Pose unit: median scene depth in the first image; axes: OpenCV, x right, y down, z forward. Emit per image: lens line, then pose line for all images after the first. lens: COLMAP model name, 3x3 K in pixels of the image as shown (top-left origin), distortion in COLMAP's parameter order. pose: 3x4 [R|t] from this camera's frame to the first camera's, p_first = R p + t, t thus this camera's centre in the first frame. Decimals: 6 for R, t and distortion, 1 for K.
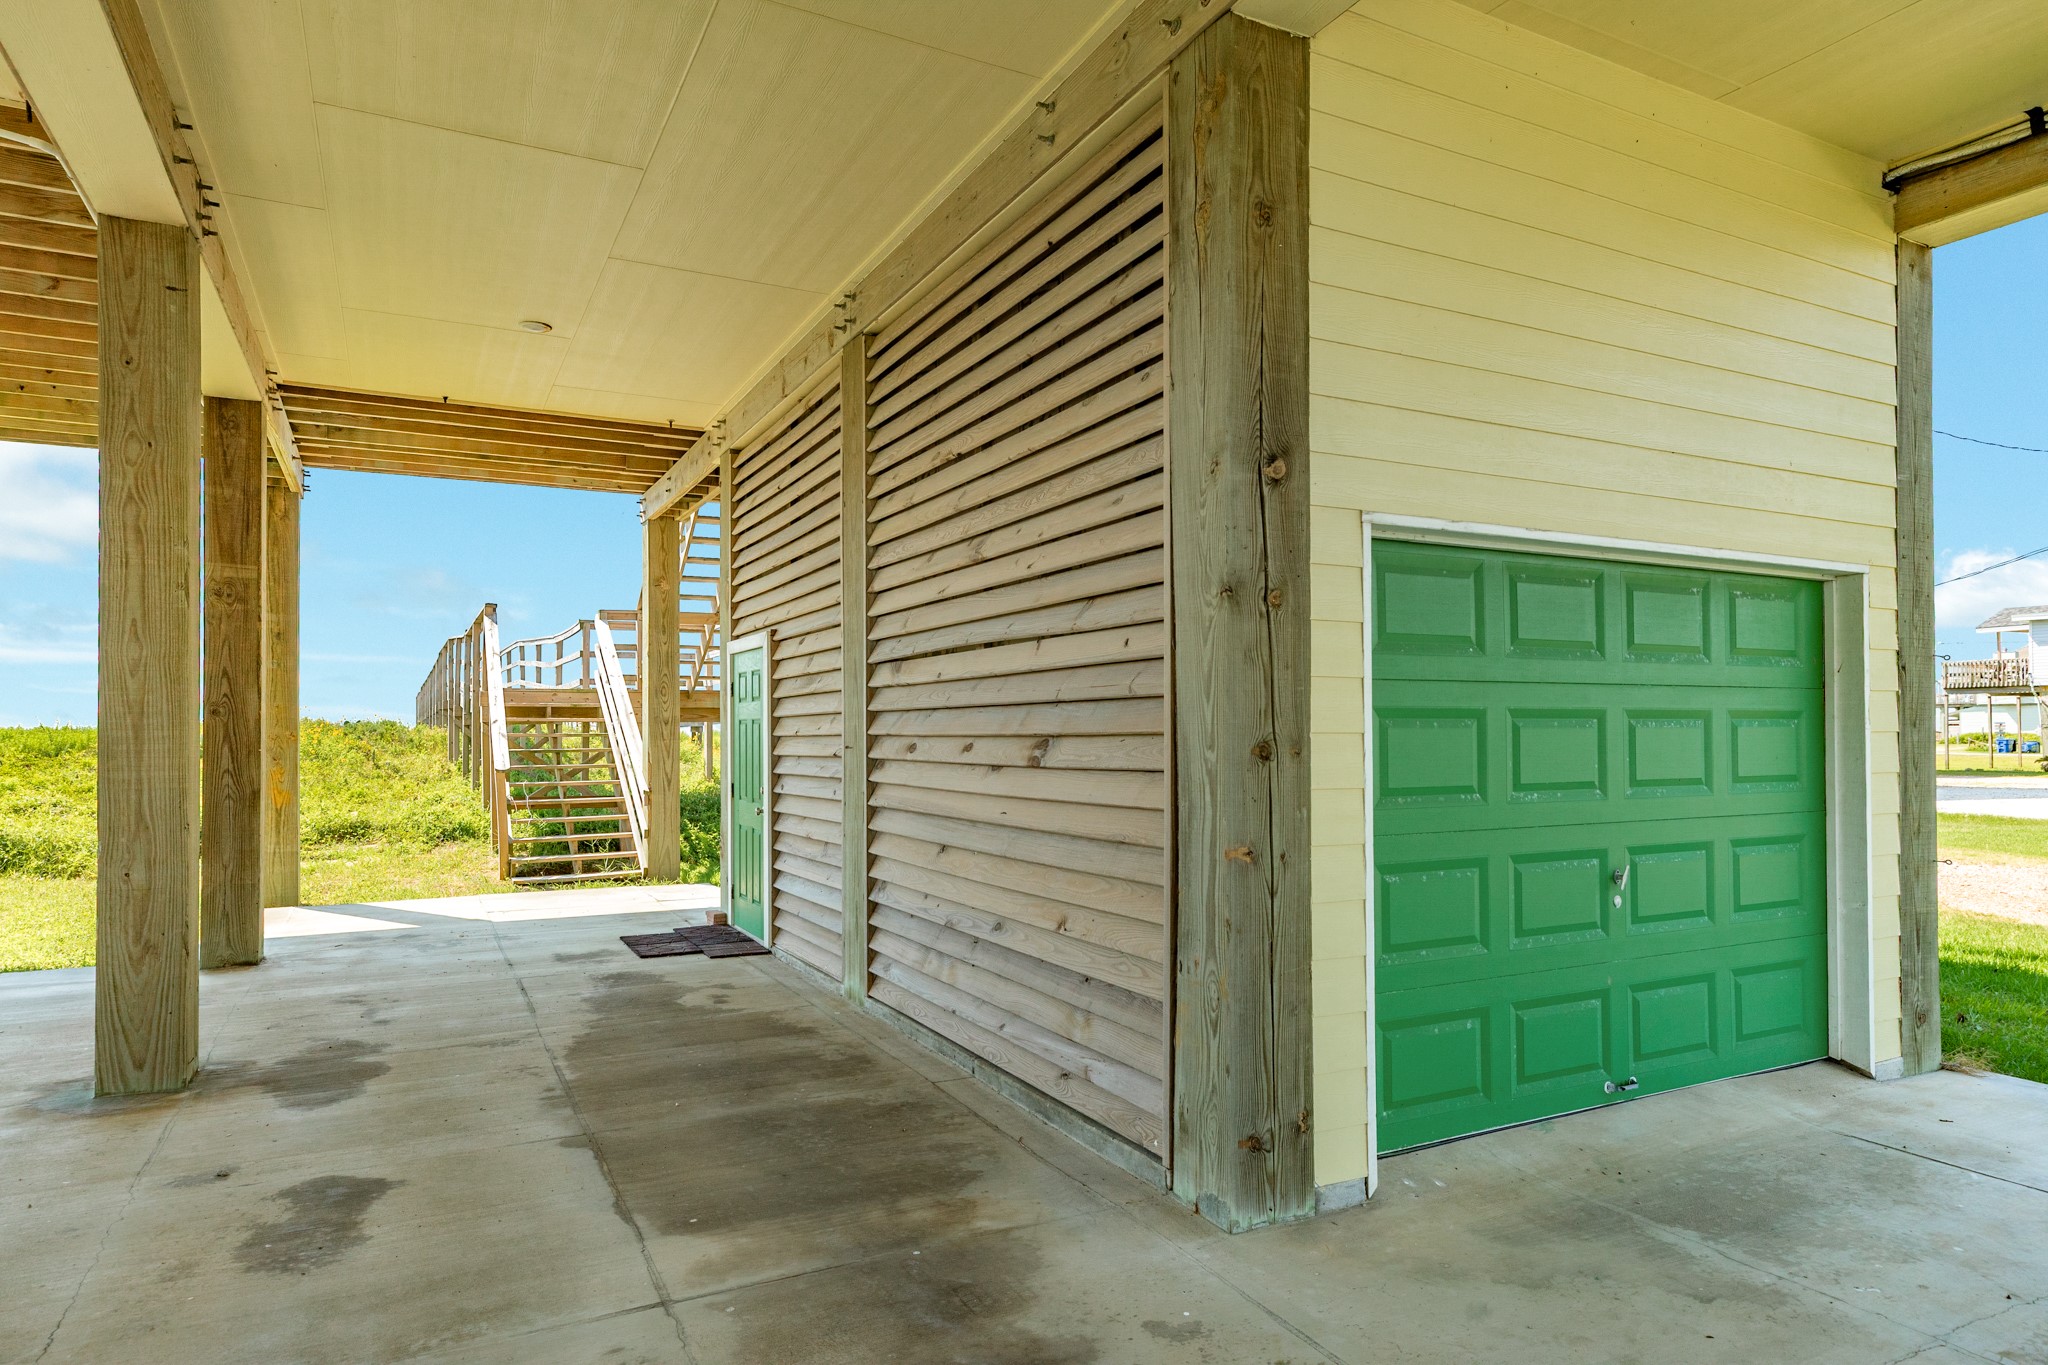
lens RADIAL K [[1186.2, 0, 1024.0], [0, 1186.2, 704.2], [0, 0, 1]] dist [0.026233, -0.011338]
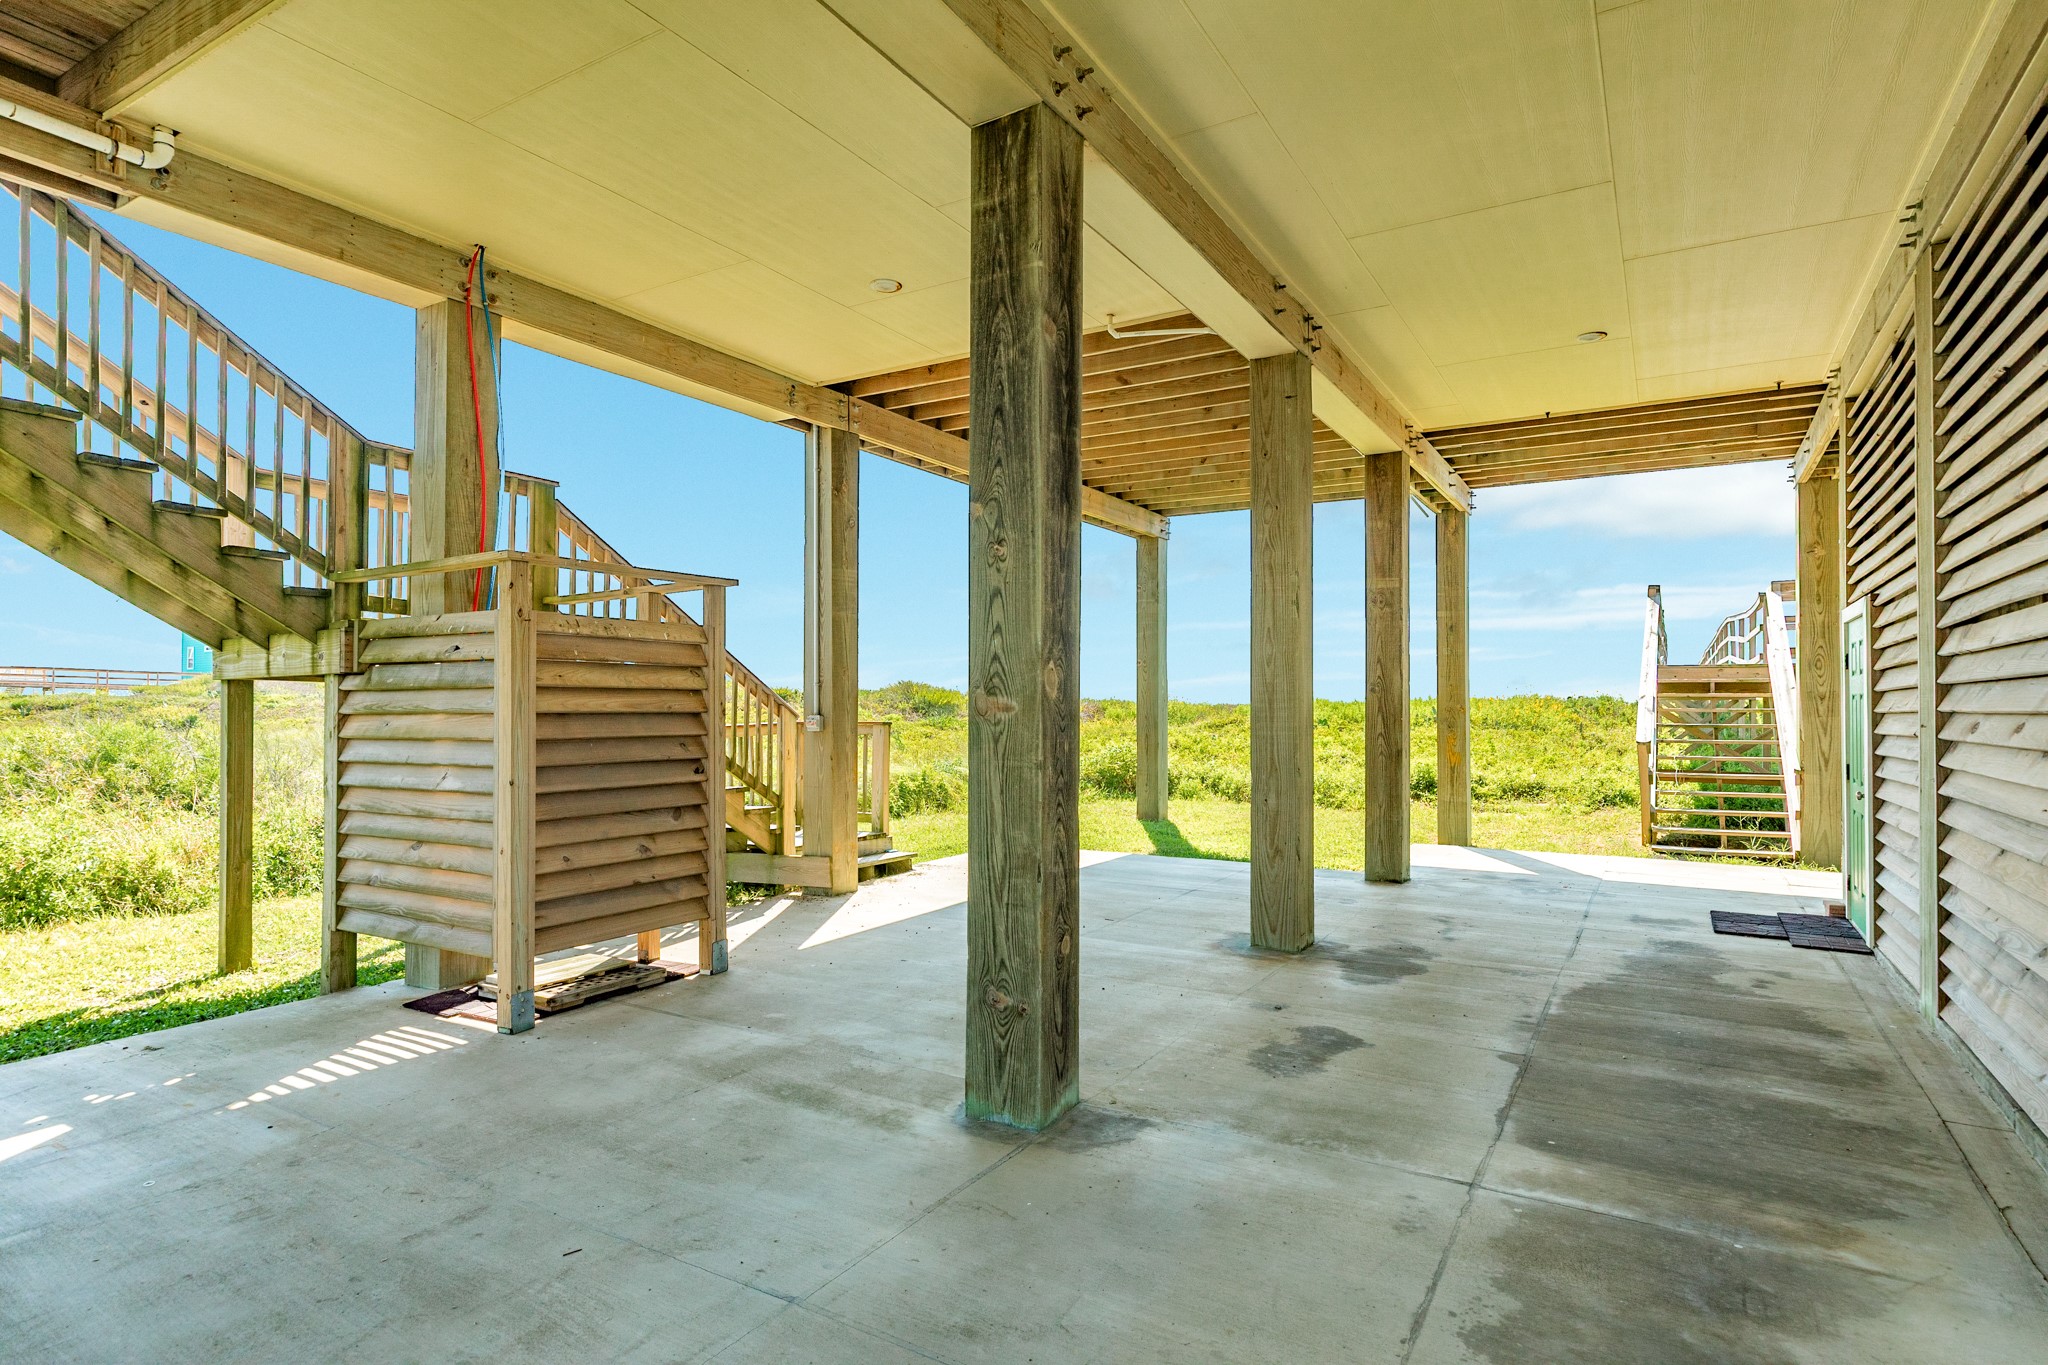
lens RADIAL K [[1101.4, 0, 1024.0], [0, 1101.4, 682.5], [0, 0, 1]] dist [0.001315, -0.000166]
pose [[0.528077, -0.012235, -0.849108, 0.232040], [0.013282, 0.999893, -0.006147, 0.000926], [0.849093, -0.008031, 0.528183, 0.026004]]
